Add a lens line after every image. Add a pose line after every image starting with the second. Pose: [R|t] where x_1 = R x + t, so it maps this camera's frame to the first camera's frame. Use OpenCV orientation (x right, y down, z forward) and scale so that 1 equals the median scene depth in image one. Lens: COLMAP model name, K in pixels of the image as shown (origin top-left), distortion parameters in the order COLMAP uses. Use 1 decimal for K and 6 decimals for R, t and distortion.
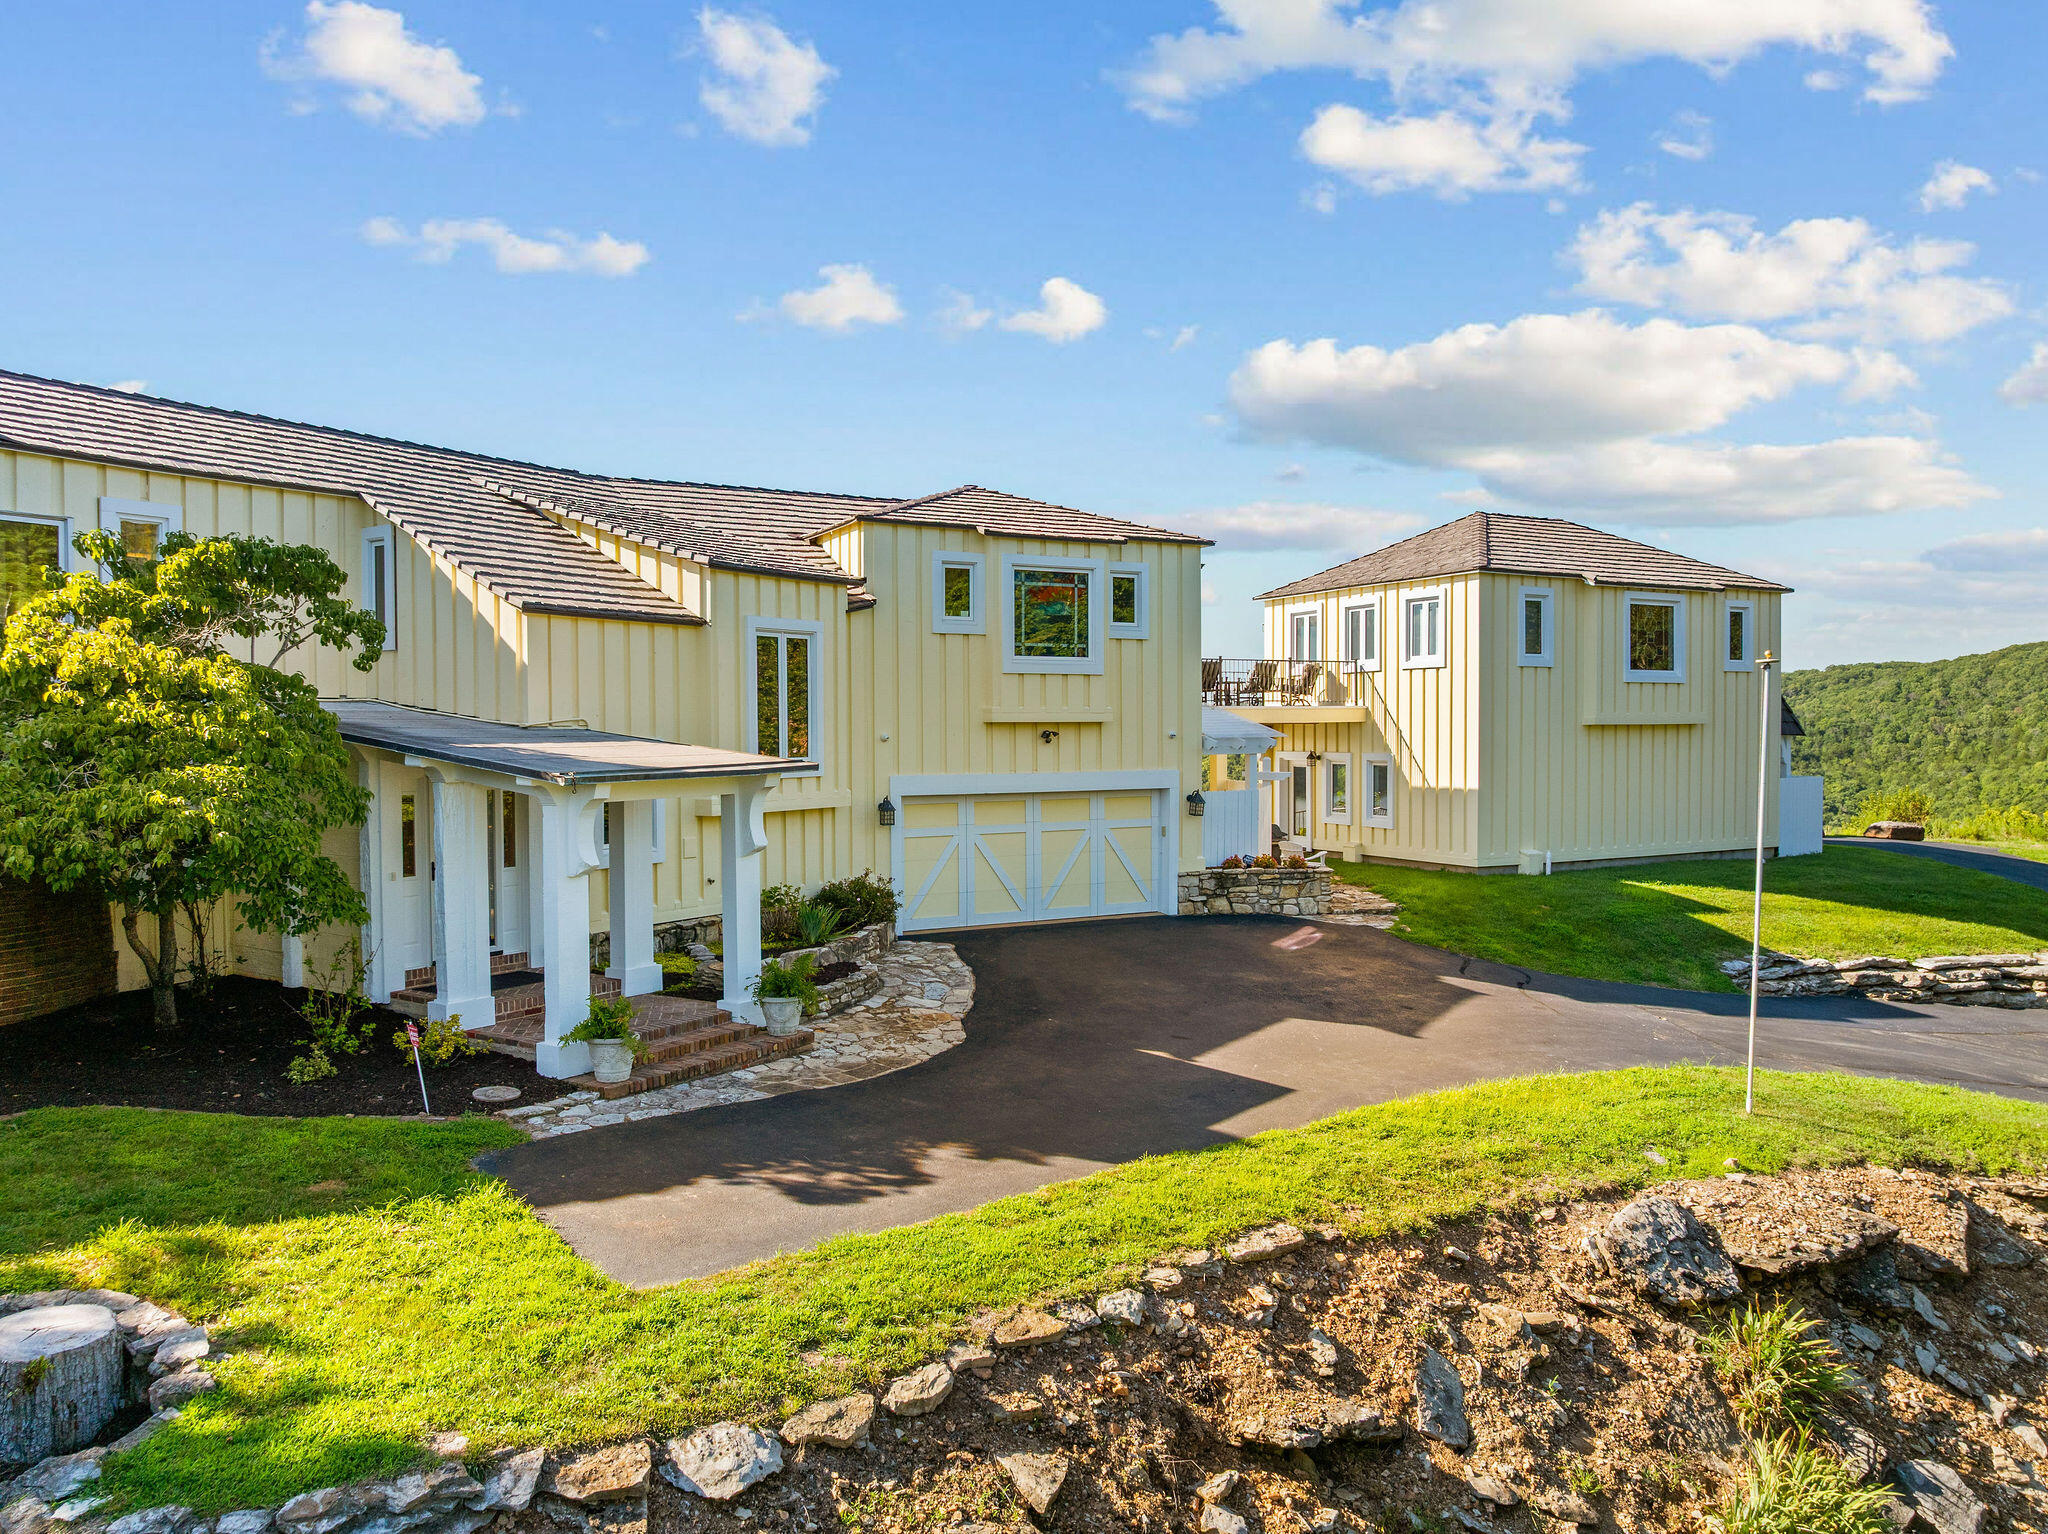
lens RADIAL K [[1441.2, 0, 1028.0], [0, 1441.2, 772.1], [0, 0, 1]] dist [-0.042380, 0.009958]
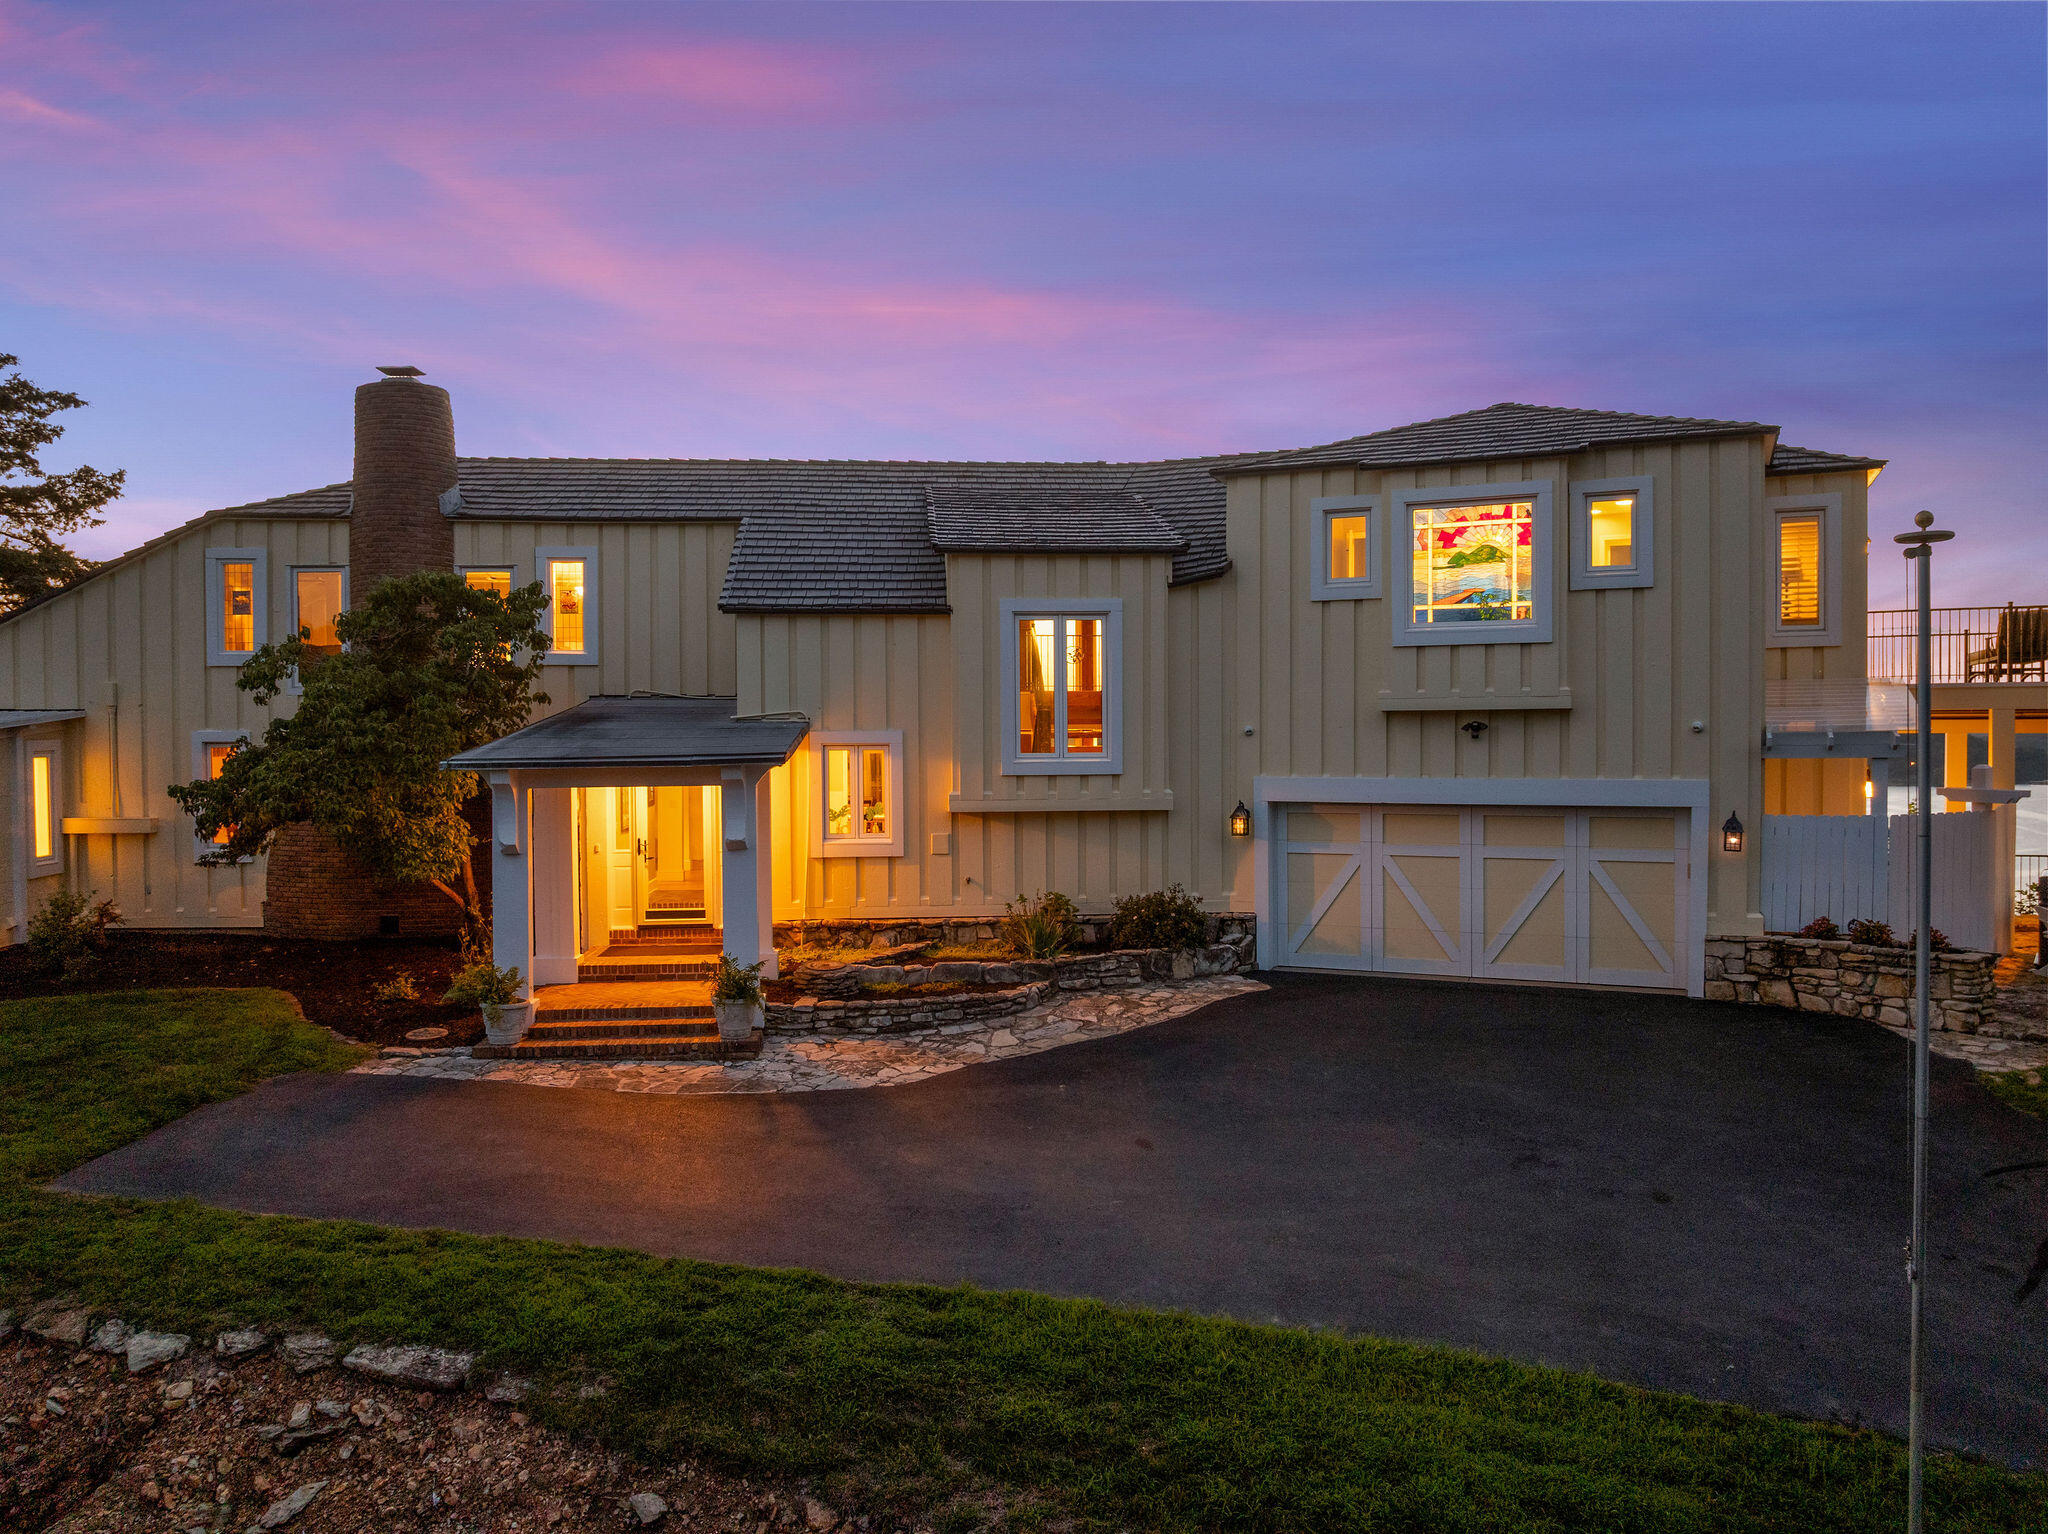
lens RADIAL K [[1441.2, 0, 1028.0], [0, 1441.2, 772.1], [0, 0, 1]] dist [-0.042380, 0.009958]
pose [[0.607860, 0.020609, -0.793777, 0.546972], [-0.020690, 0.999735, 0.010112, -0.006865], [0.793775, 0.010276, 0.608125, 0.438366]]
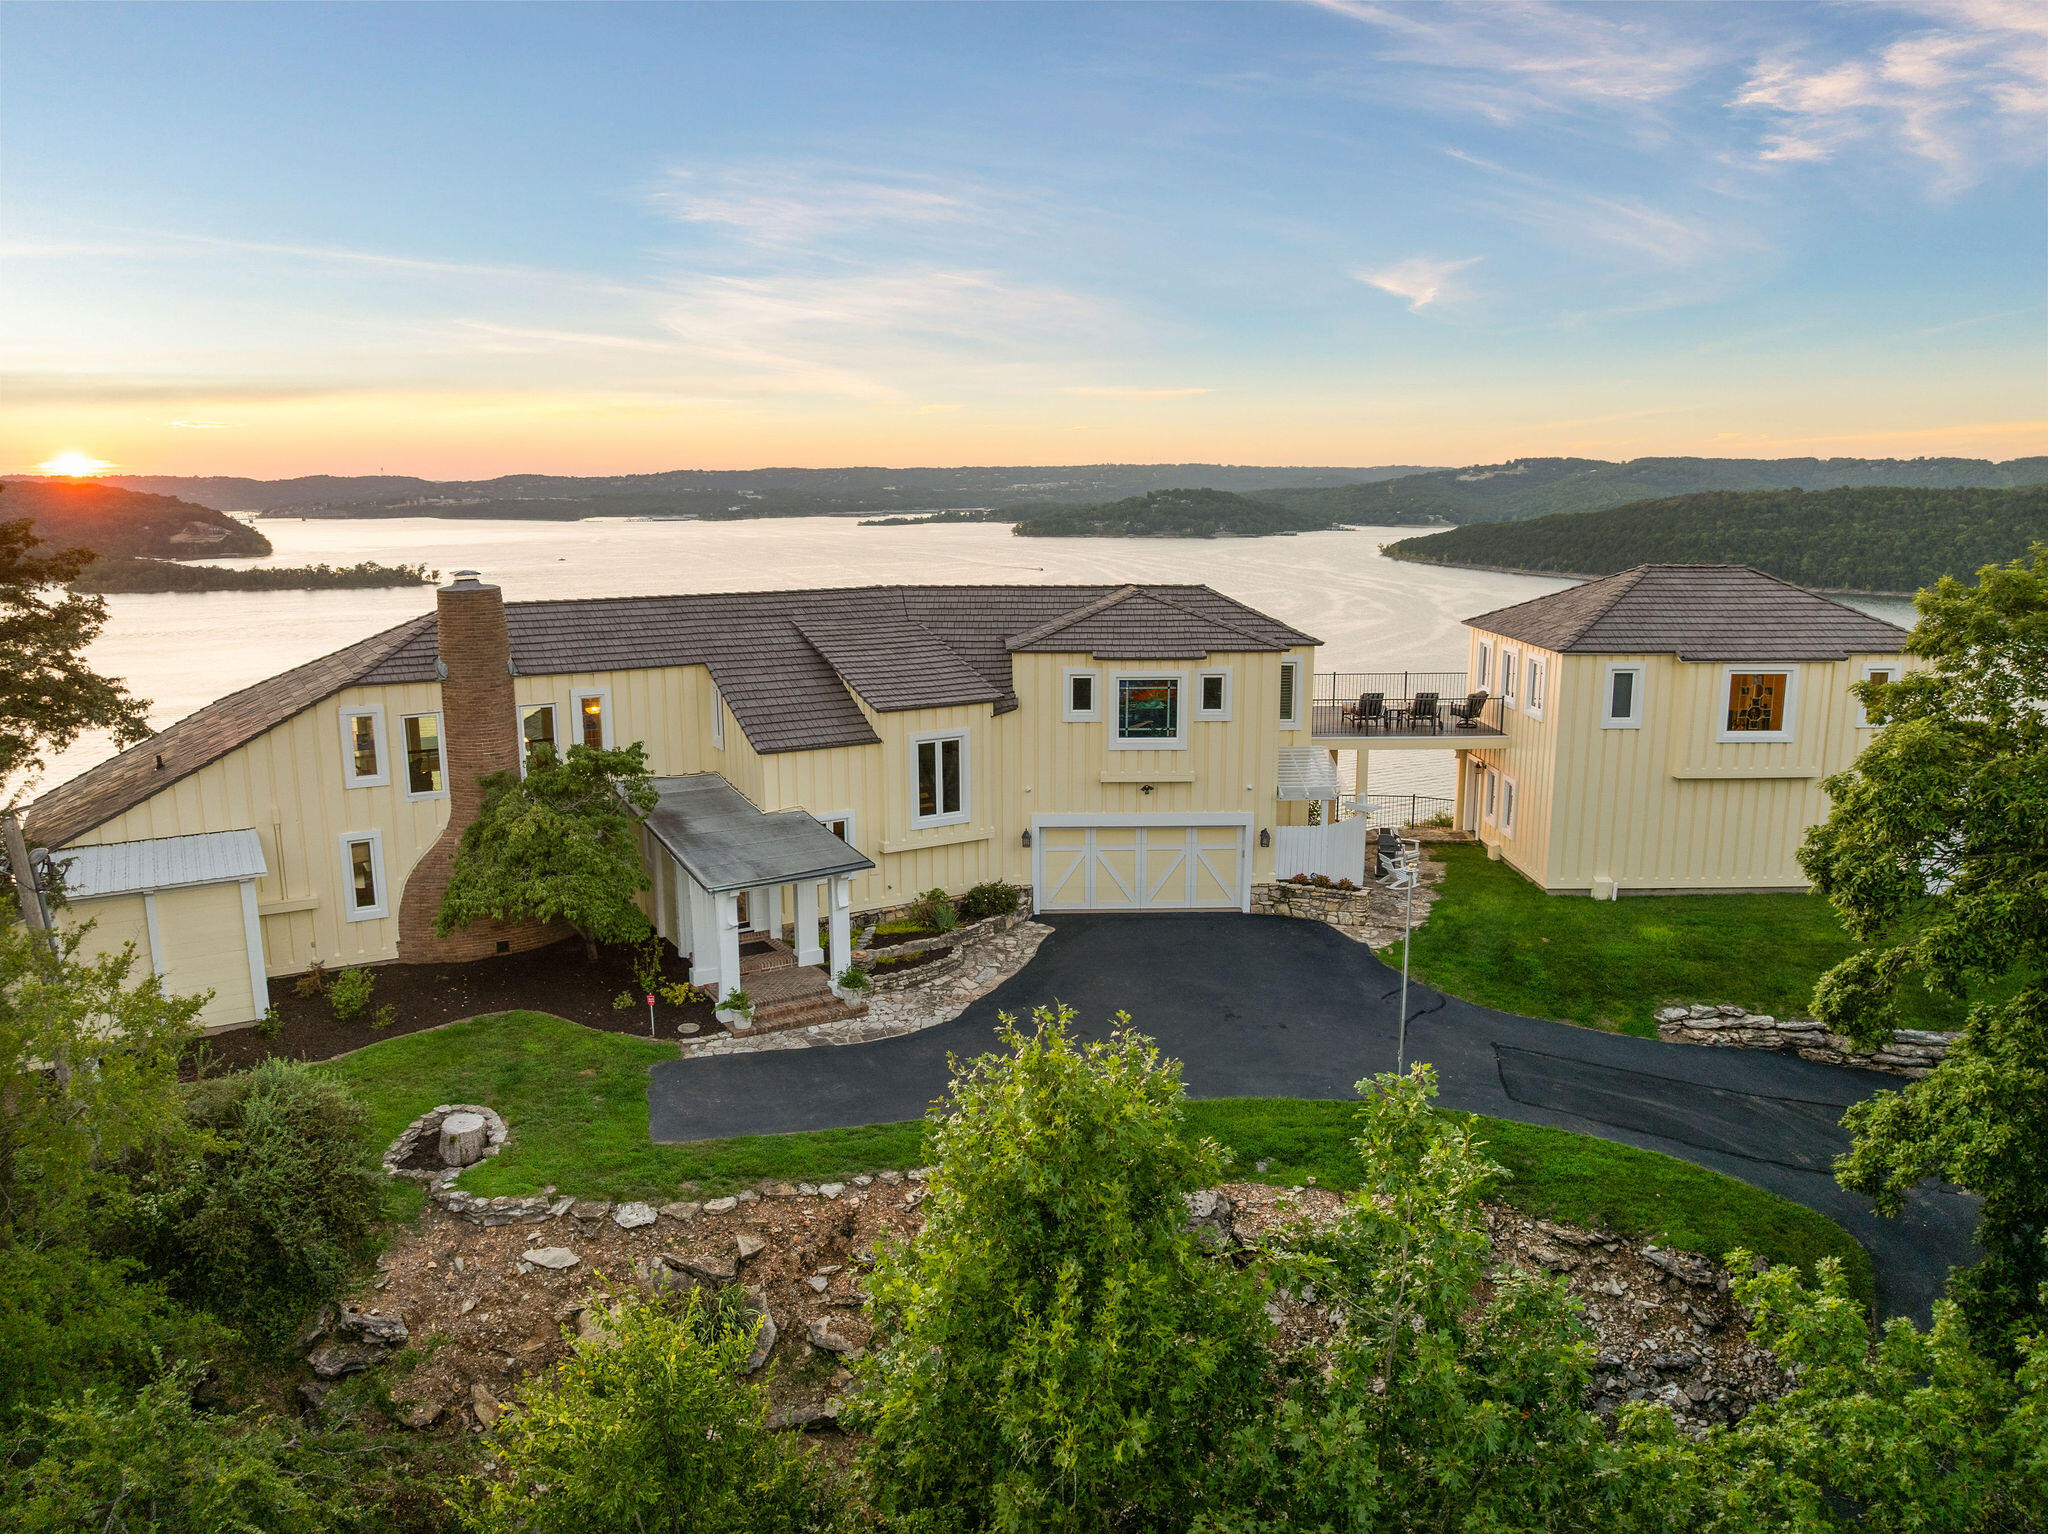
lens RADIAL K [[1441.2, 0, 1028.0], [0, 1441.2, 772.1], [0, 0, 1]] dist [-0.042380, 0.009958]
pose [[0.892216, 0.090119, -0.442526, 0.654875], [-0.013702, 0.984838, 0.172934, -0.348867], [0.451401, -0.148231, 0.879923, -0.402065]]
